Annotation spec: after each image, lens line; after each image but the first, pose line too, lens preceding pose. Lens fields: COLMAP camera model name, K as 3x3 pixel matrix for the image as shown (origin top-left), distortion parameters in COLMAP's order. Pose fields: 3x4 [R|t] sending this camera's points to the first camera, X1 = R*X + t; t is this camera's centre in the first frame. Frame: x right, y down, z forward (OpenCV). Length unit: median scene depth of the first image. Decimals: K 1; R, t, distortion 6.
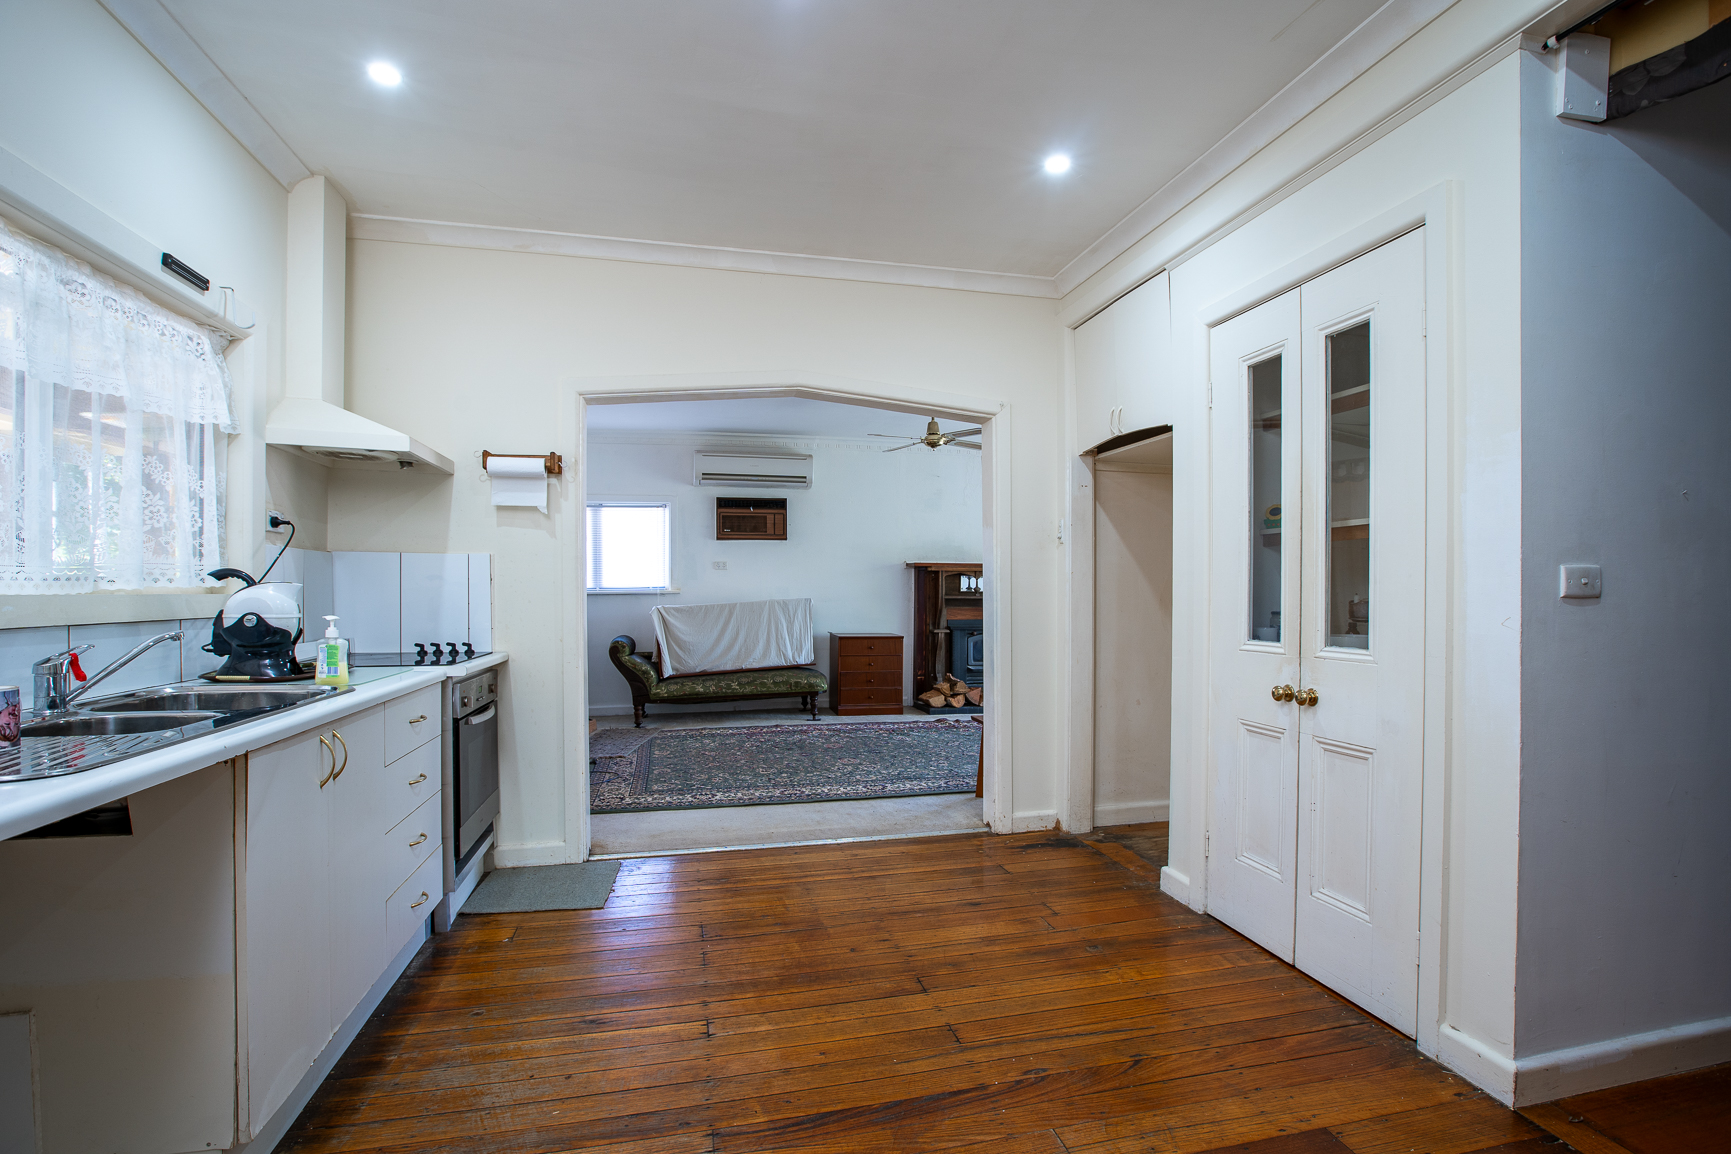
lens RADIAL K [[818.0, 0, 867.5], [0, 818.0, 608.4], [0, 0, 1]] dist [-0.001201, -0.000101]
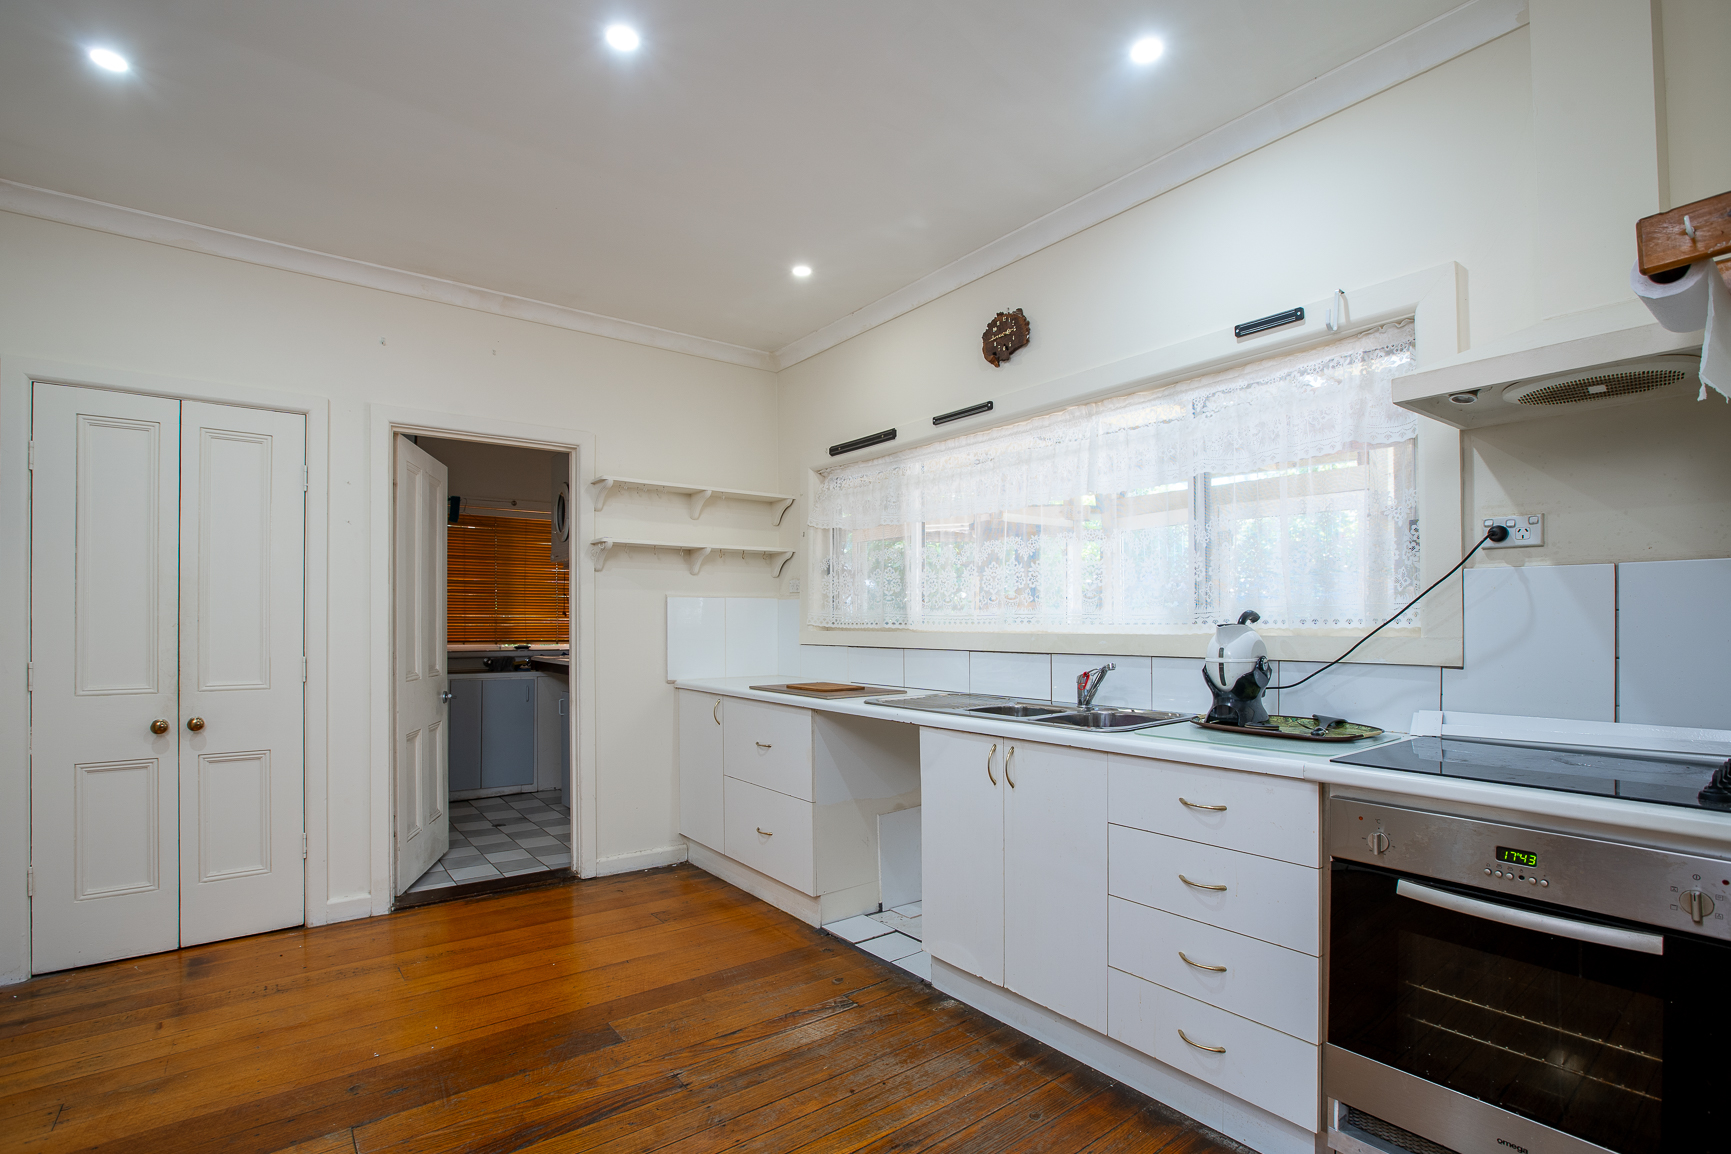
lens RADIAL K [[818.0, 0, 867.5], [0, 818.0, 608.4], [0, 0, 1]] dist [-0.001201, -0.000101]
pose [[-0.914423, 0.002559, -0.404752, 0.049235], [0.000085, 0.999981, 0.006130, -0.069951], [0.404760, 0.005571, -0.914406, 2.084883]]
